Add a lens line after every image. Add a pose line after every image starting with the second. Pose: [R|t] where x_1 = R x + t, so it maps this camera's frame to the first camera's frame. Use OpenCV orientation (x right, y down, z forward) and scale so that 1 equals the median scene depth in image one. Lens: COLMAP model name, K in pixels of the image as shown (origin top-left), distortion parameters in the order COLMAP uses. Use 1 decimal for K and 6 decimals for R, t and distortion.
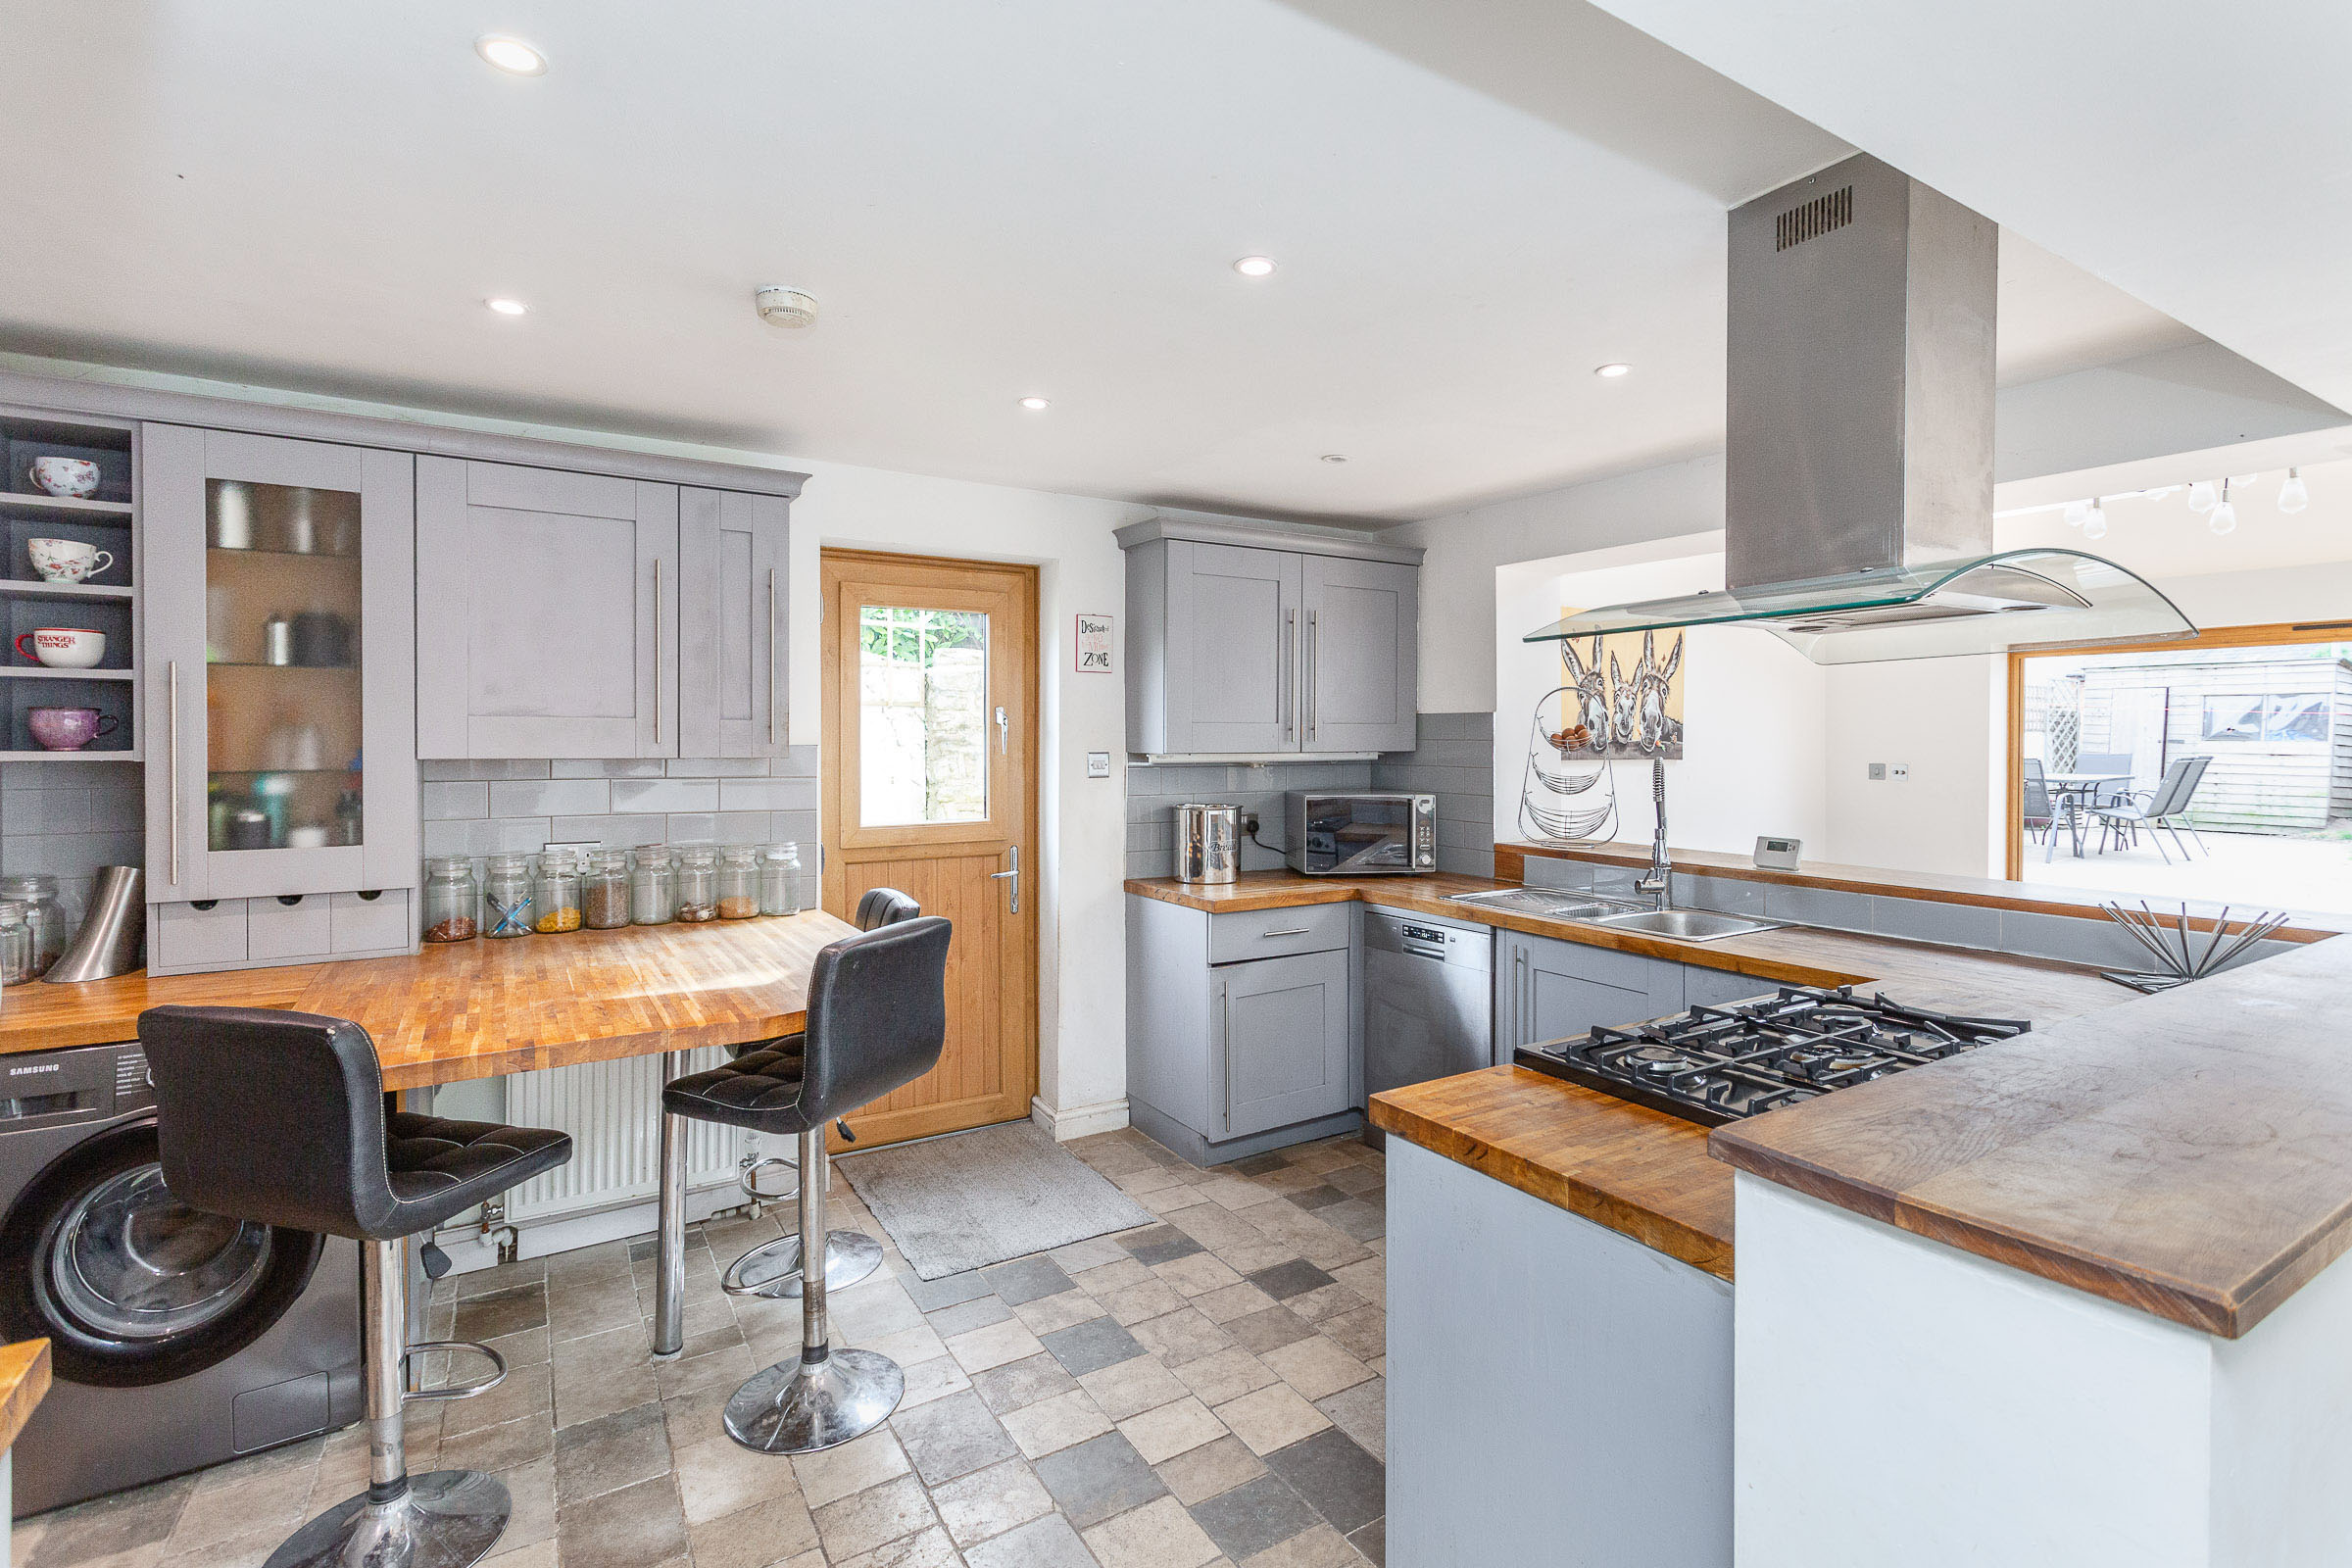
lens RADIAL K [[1132.1, 0, 1056.9], [0, 1132.1, 753.7], [0, 0, 1]] dist [0.005004, 0.000493]
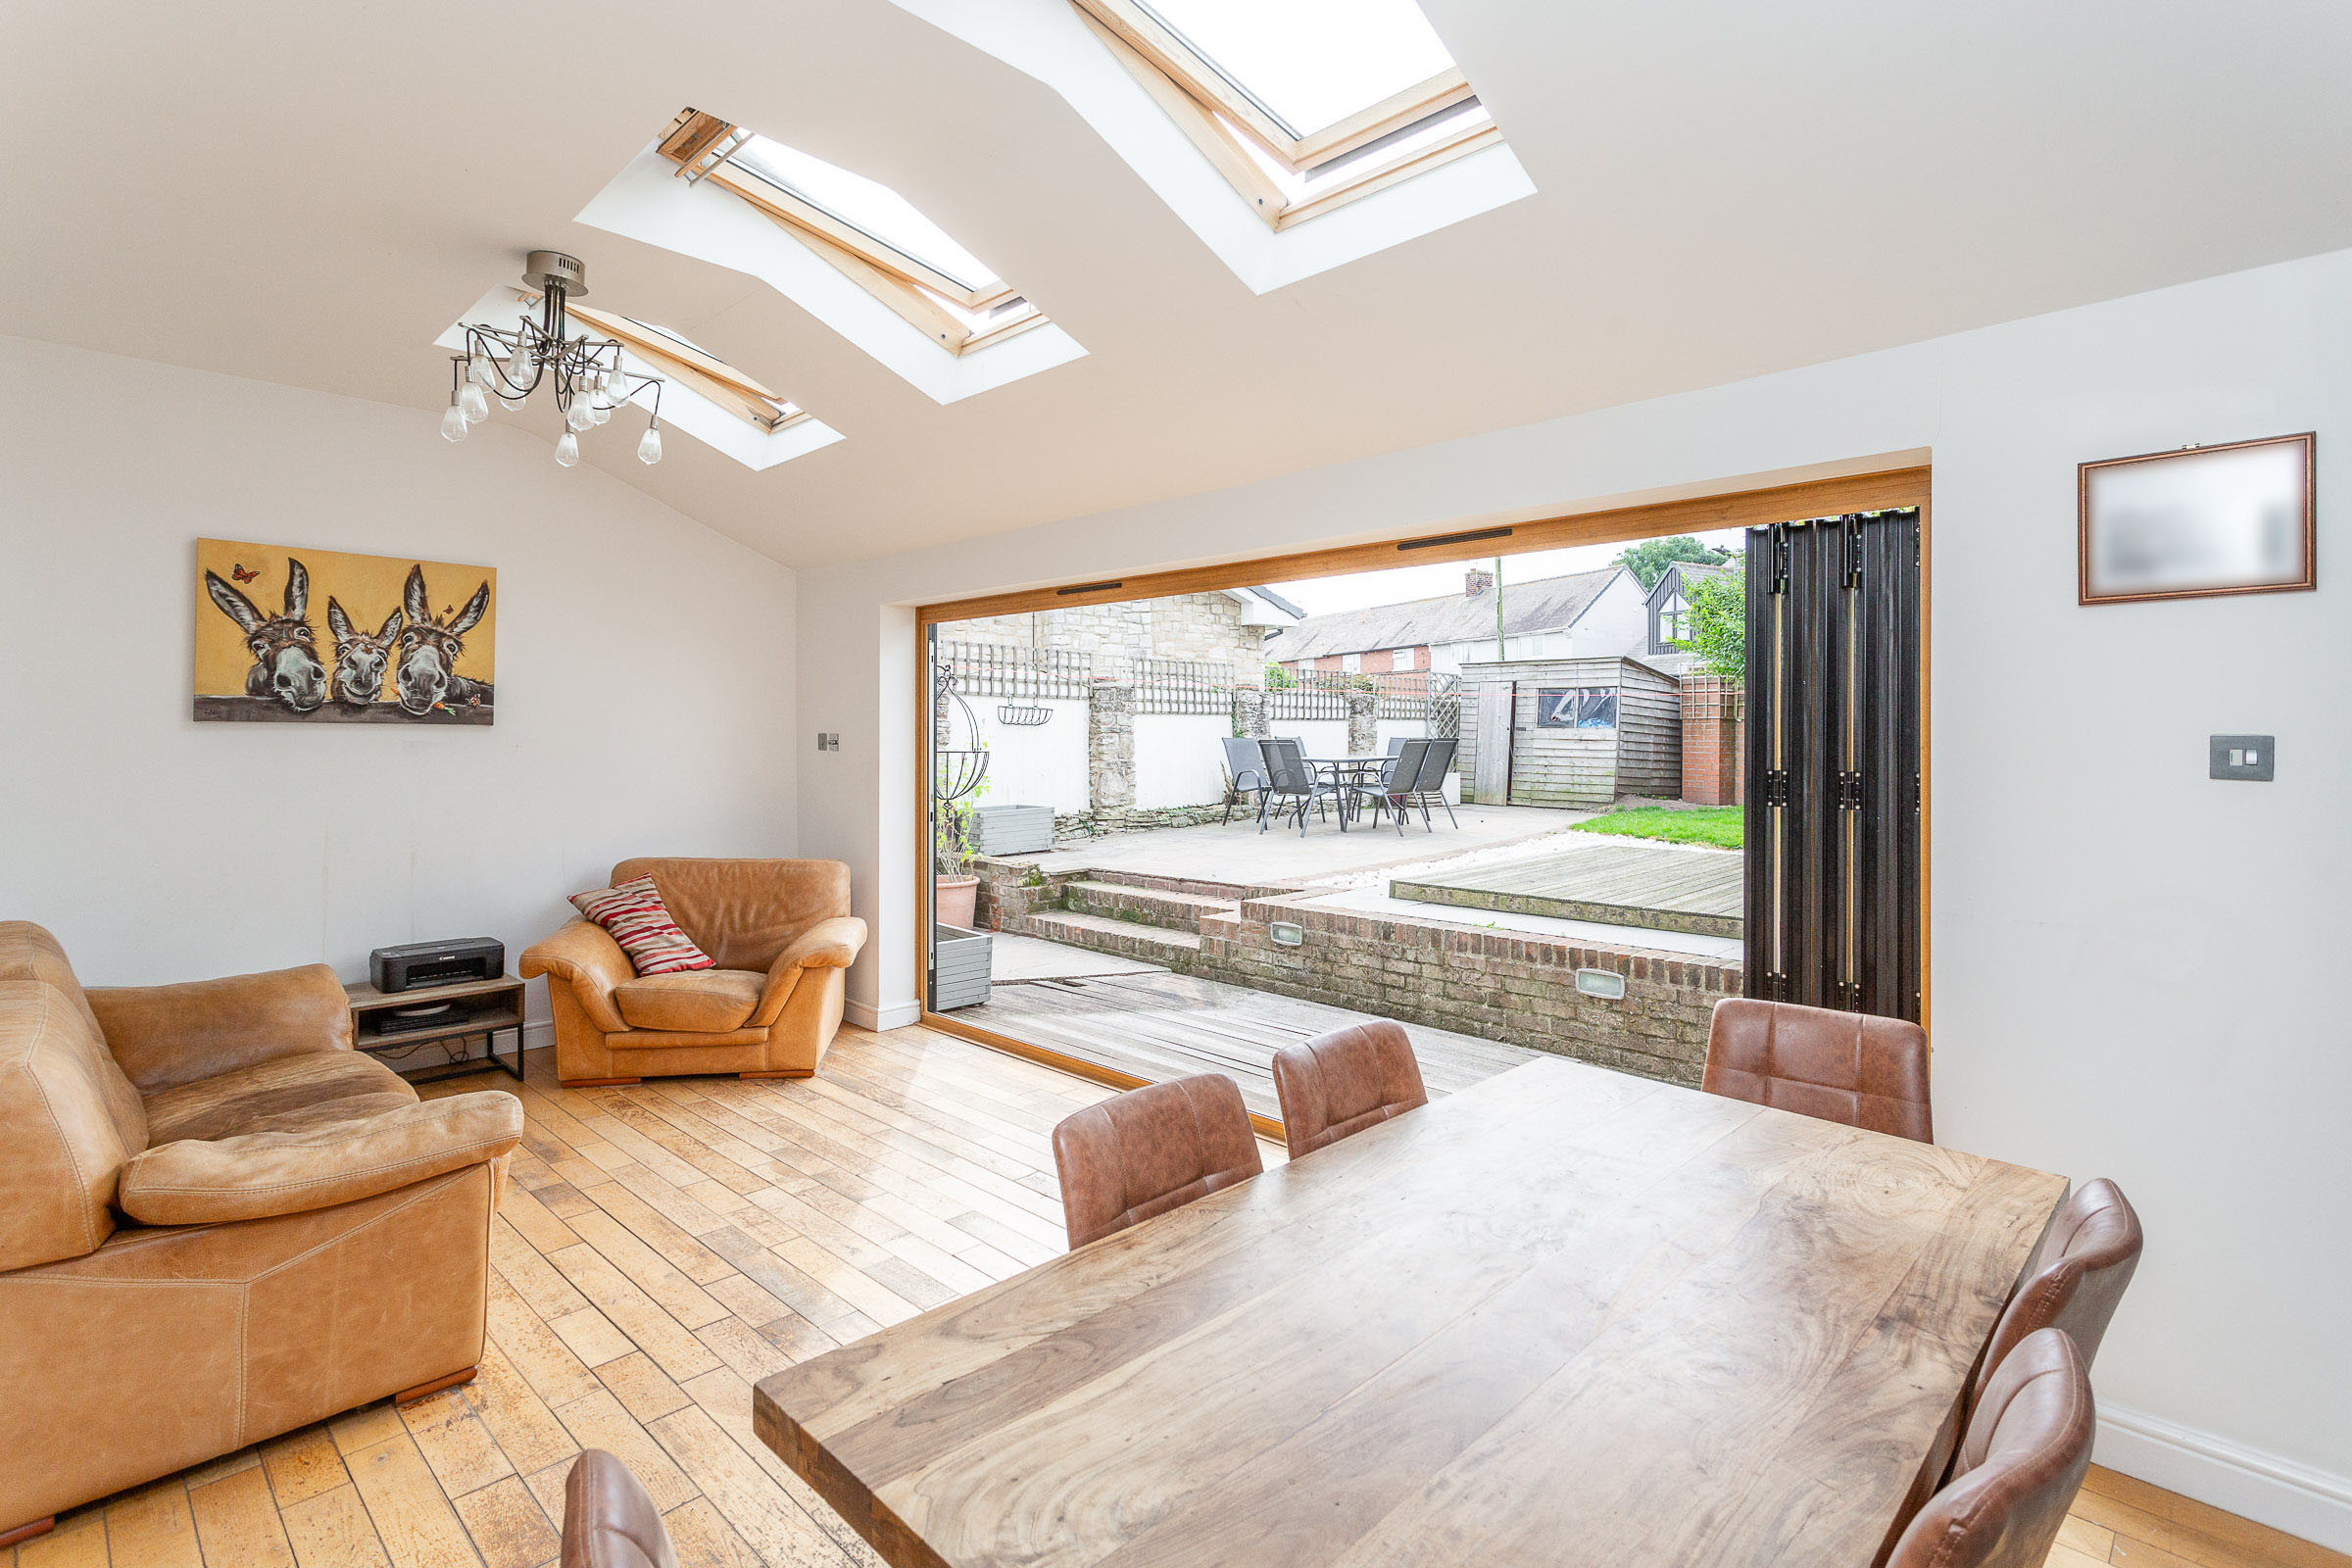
lens RADIAL K [[1120.2, 0, 1175.0], [0, 1120.2, 739.9], [0, 0, 1]] dist [-0.000772, 0.000517]
pose [[0.968302, 0.000829, 0.249781, 1.172321], [0.002053, 0.999934, -0.011277, 0.038307], [-0.249774, 0.011433, 0.968237, 0.020065]]
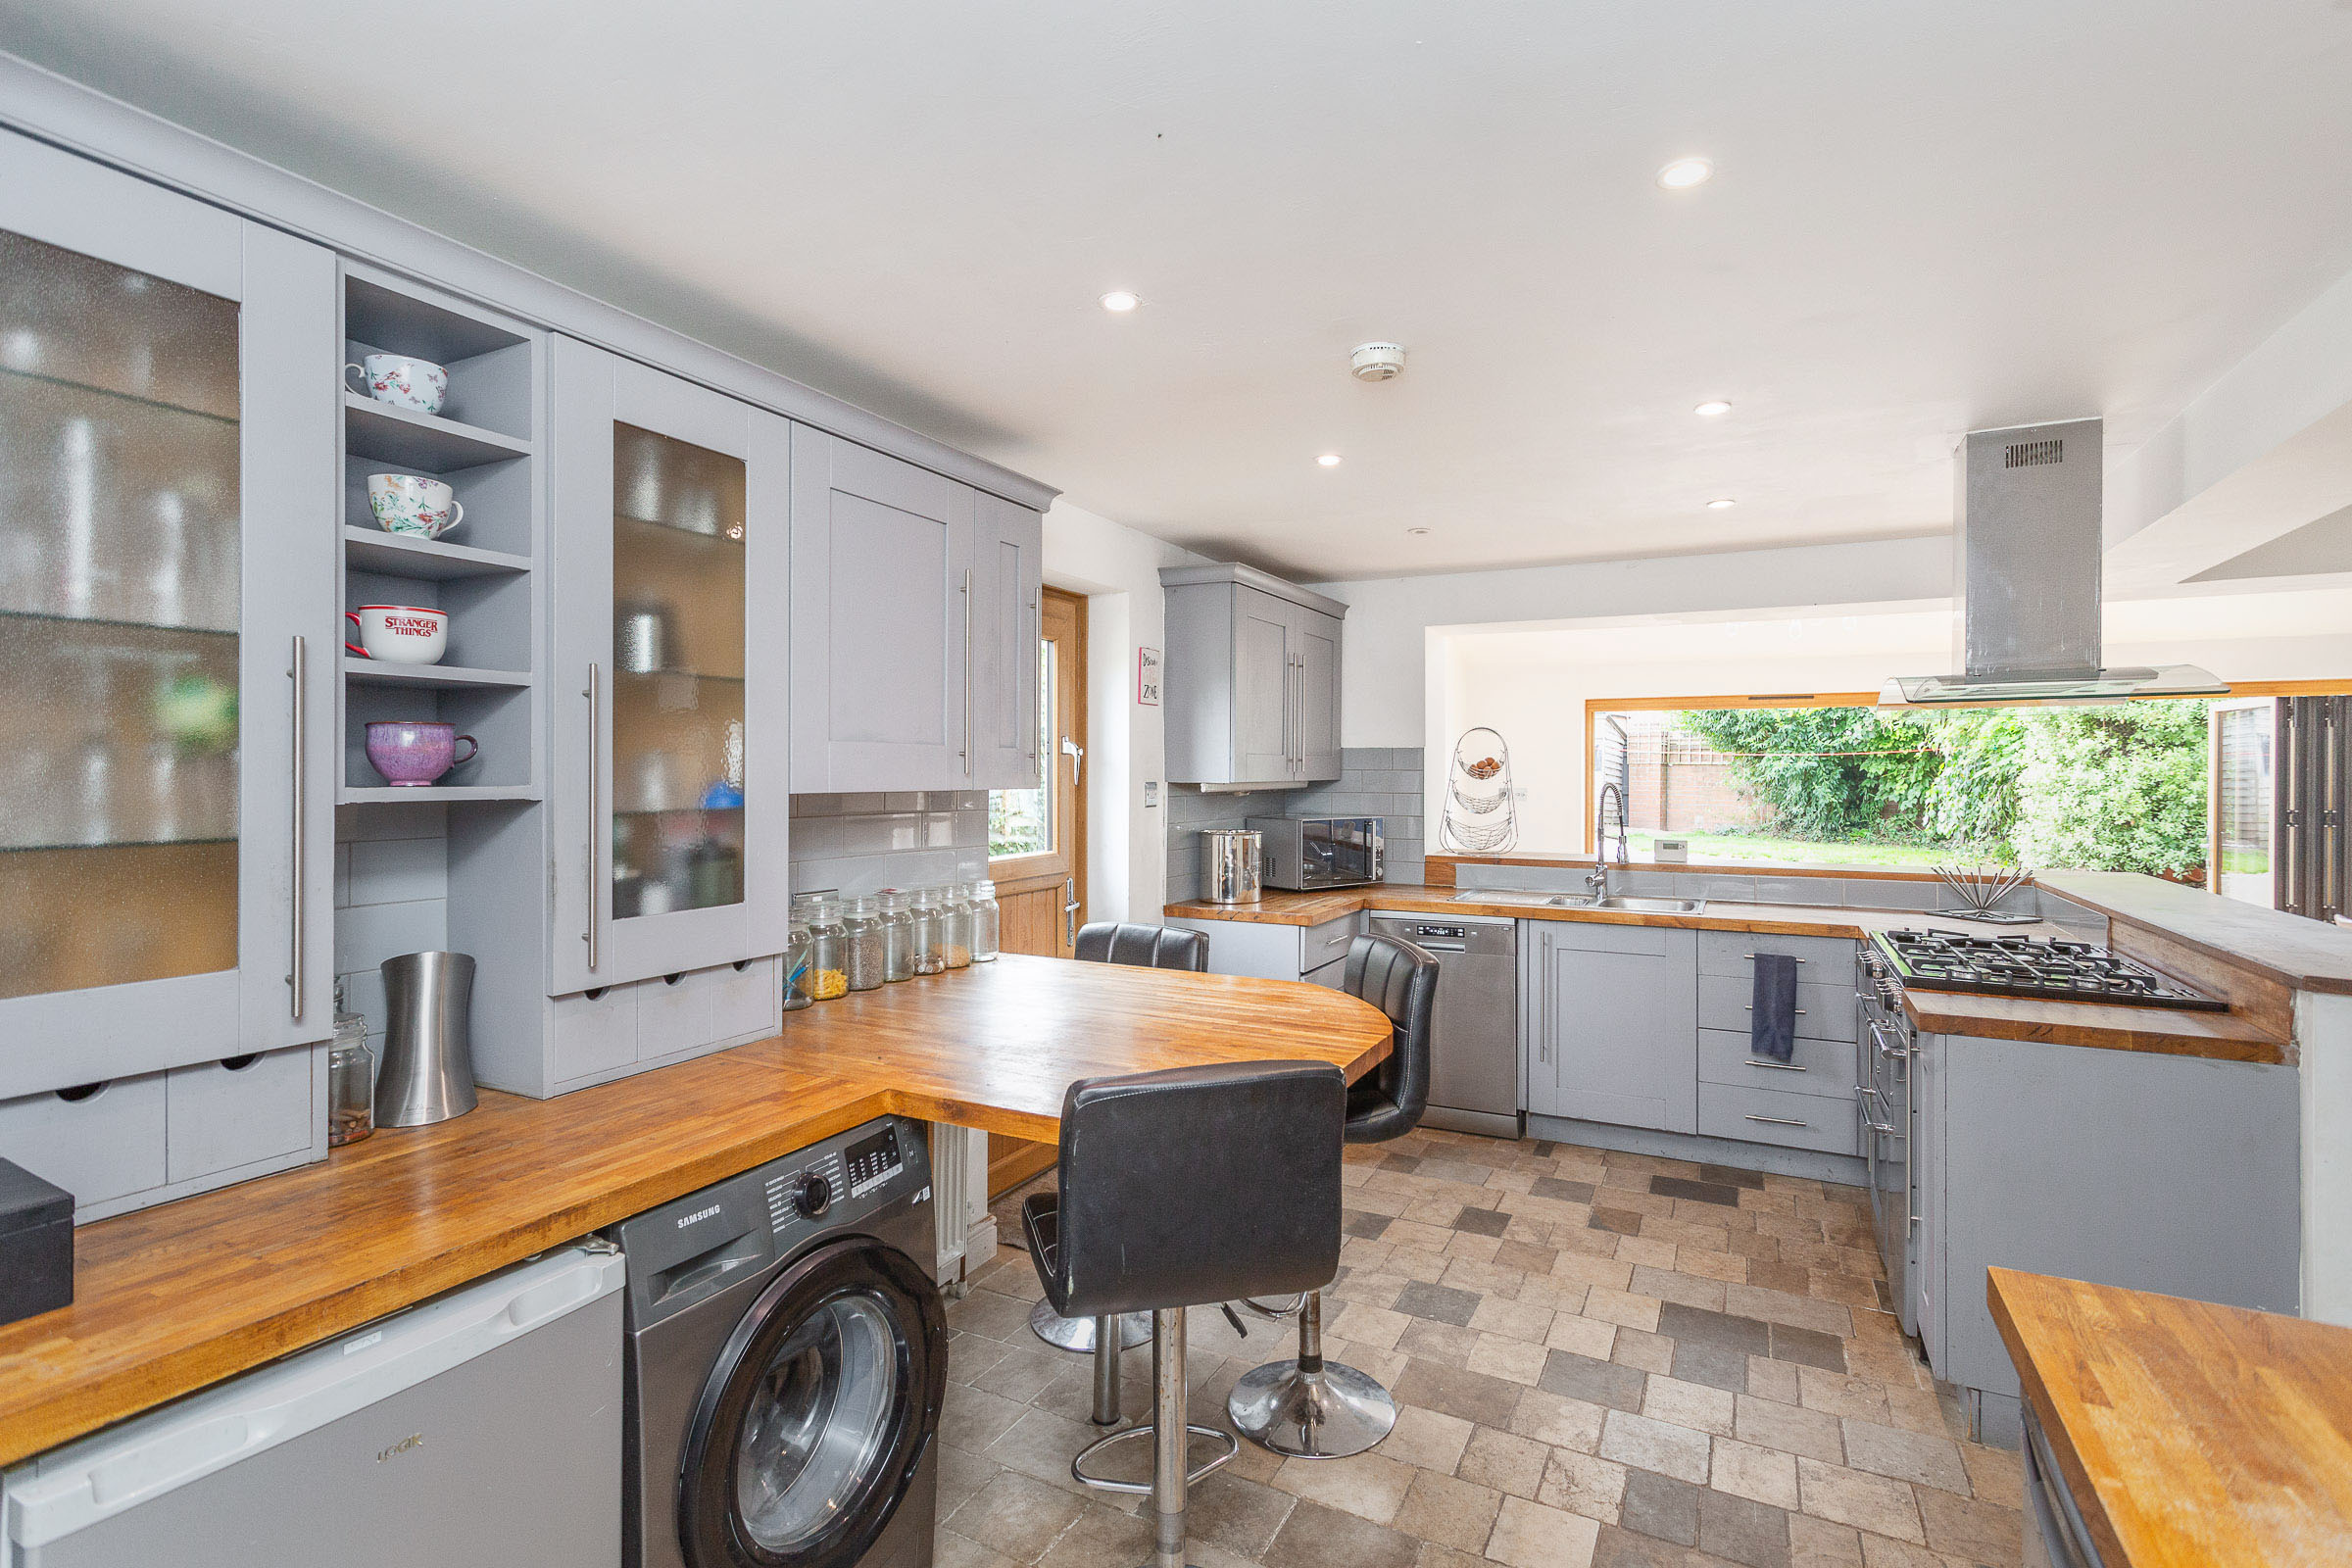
lens RADIAL K [[1162.2, 0, 1177.7], [0, 1162.2, 770.3], [0, 0, 1]] dist [-0.001097, 0.000019]
pose [[0.844225, -0.000743, 0.535989, -0.505157], [0.007406, 0.999920, -0.010279, -0.001087], [-0.535938, 0.012647, 0.844163, 0.092968]]
